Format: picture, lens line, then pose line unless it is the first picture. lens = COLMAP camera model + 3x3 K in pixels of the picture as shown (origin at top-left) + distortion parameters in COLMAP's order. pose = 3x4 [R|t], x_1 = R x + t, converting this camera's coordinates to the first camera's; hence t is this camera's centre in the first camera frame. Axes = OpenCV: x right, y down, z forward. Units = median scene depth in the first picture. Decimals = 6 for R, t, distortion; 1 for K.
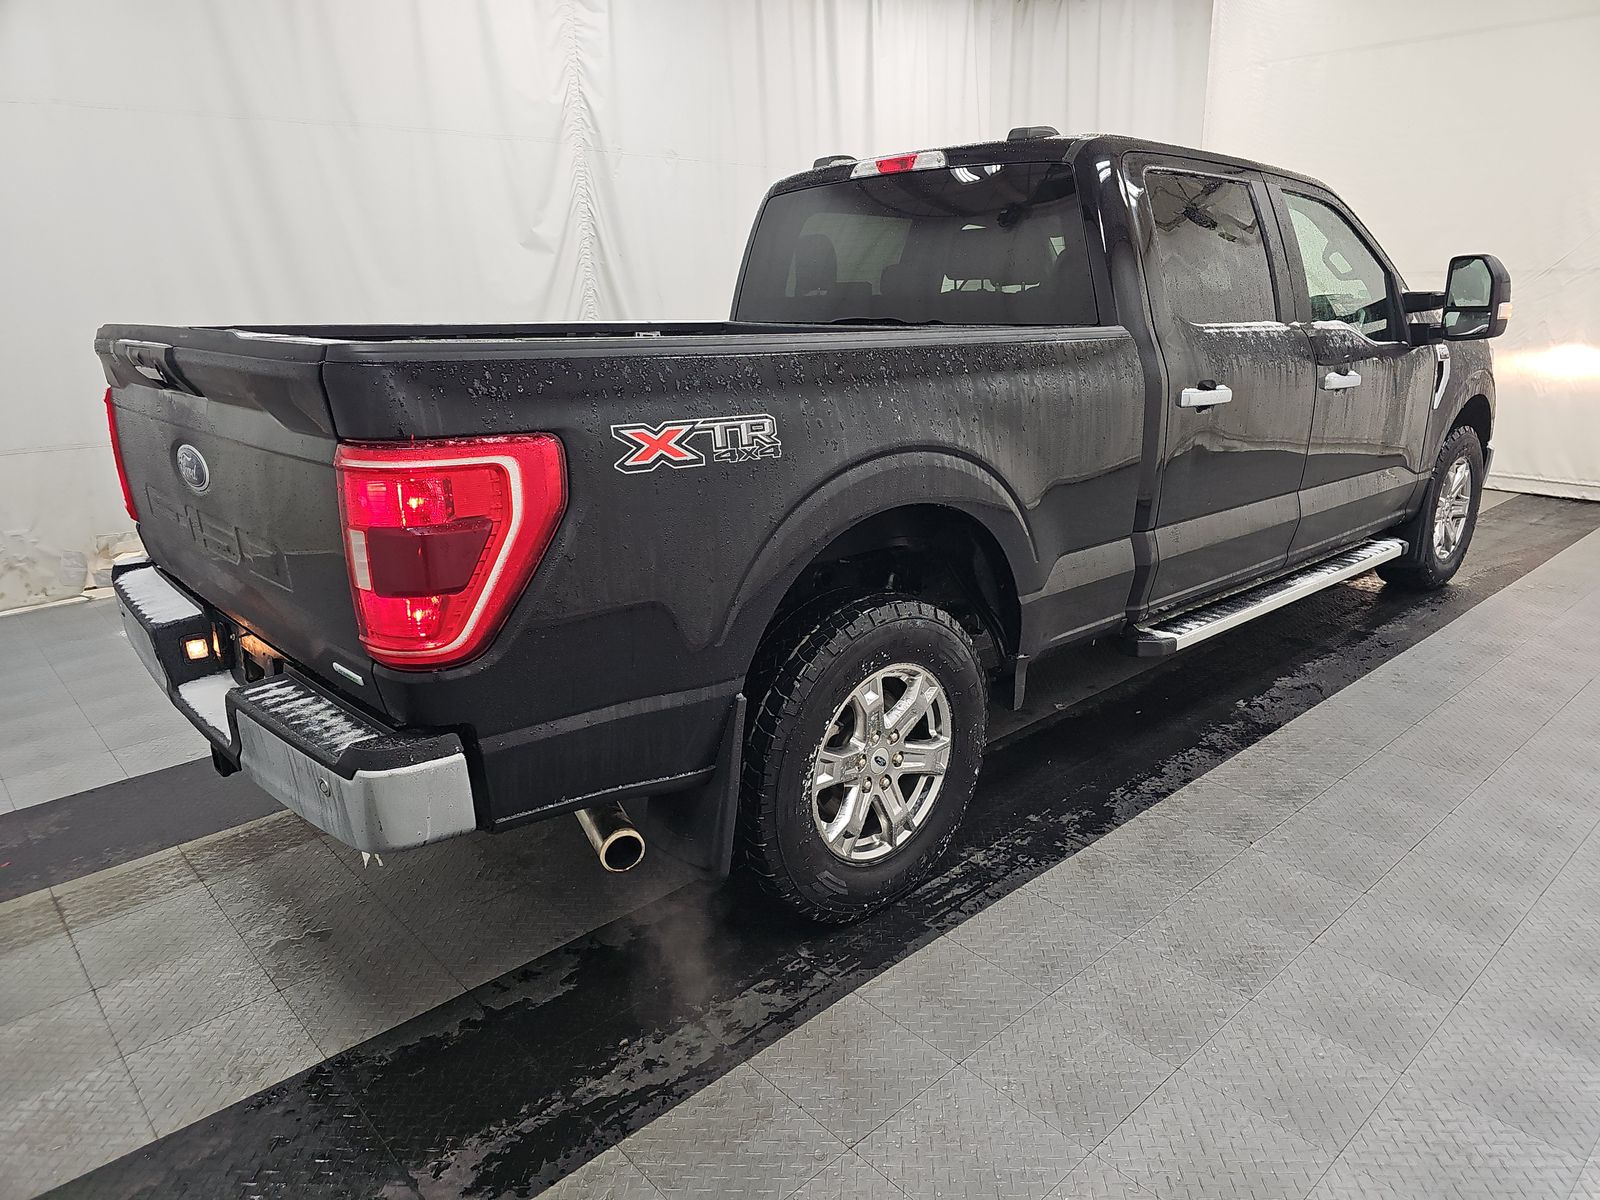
lens RADIAL K [[1066.7, 0, 806.6], [0, 1066.7, 589.3], [0, 0, 1]] dist [0.059404, -0.055917]
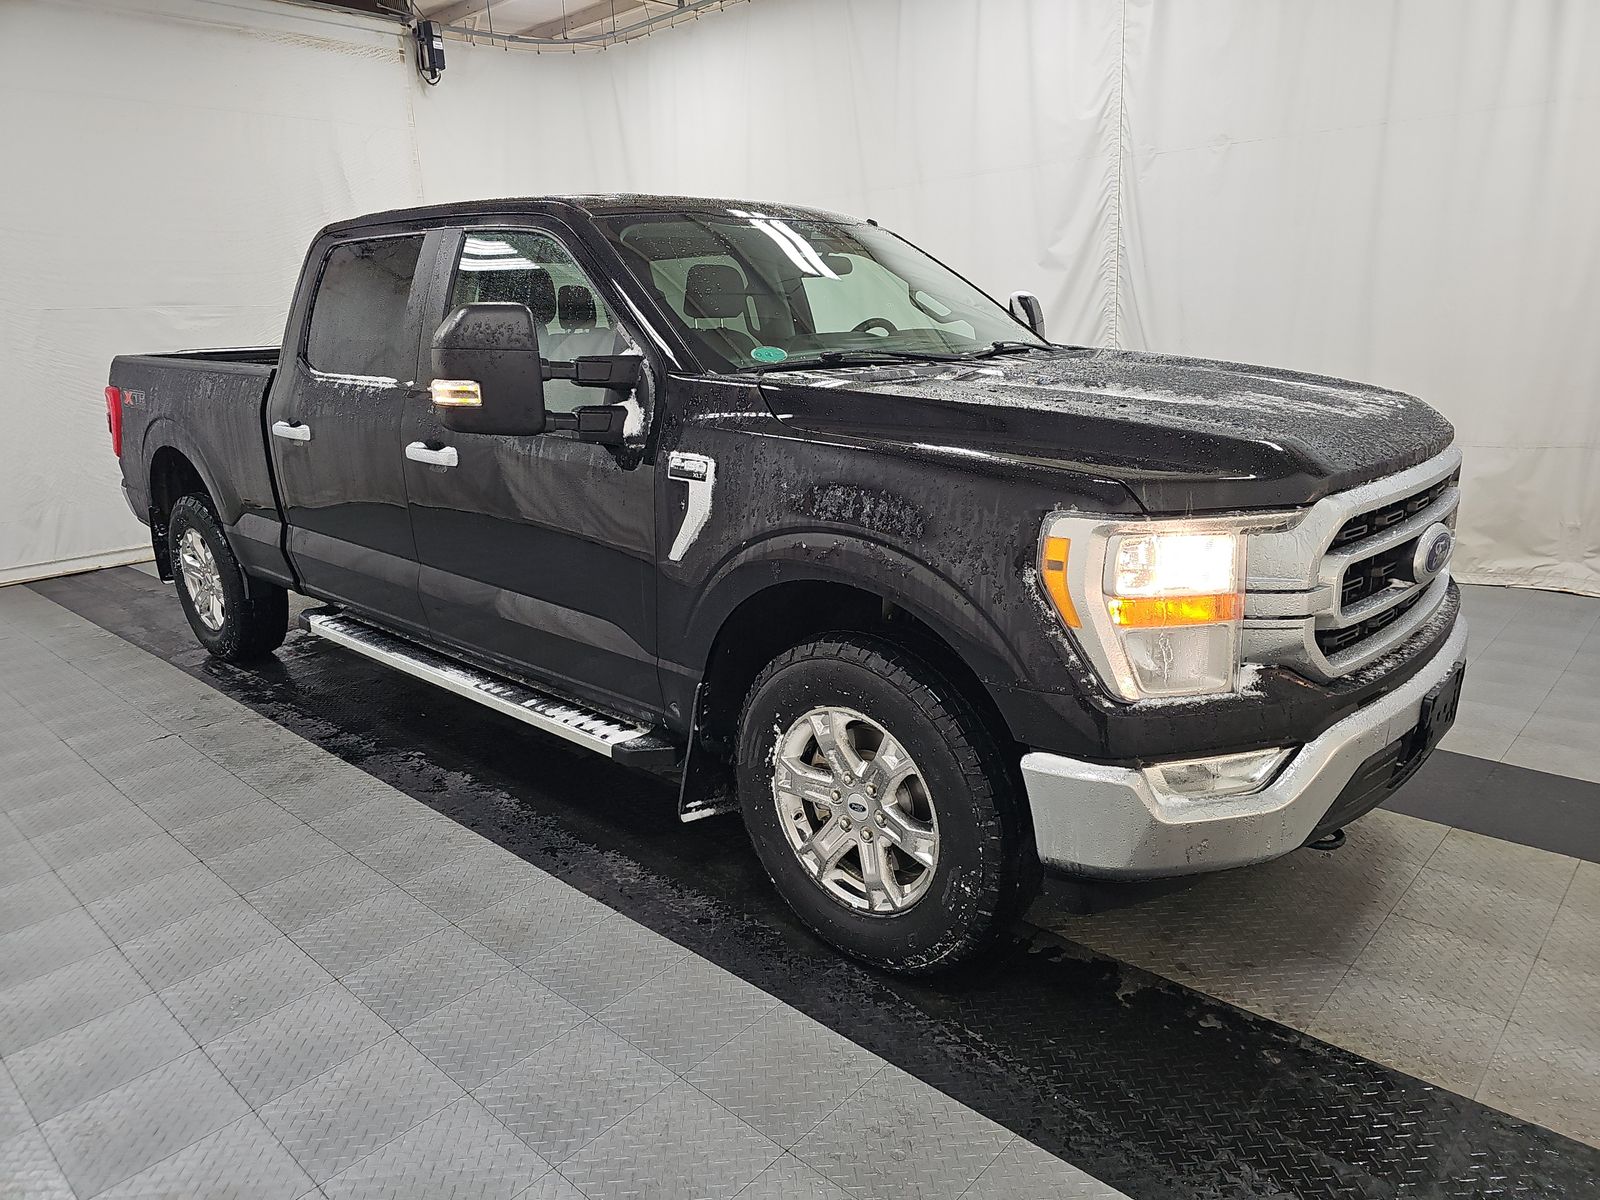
lens RADIAL K [[1075.0, 0, 796.6], [0, 1075.0, 575.2], [0, 0, 1]] dist [0.037896, 0.000395]
pose [[0.078104, 0.251005, -0.964830, 1.372759], [-0.237531, 0.944601, 0.226514, -0.366920], [0.968235, 0.211485, 0.133399, 1.181017]]
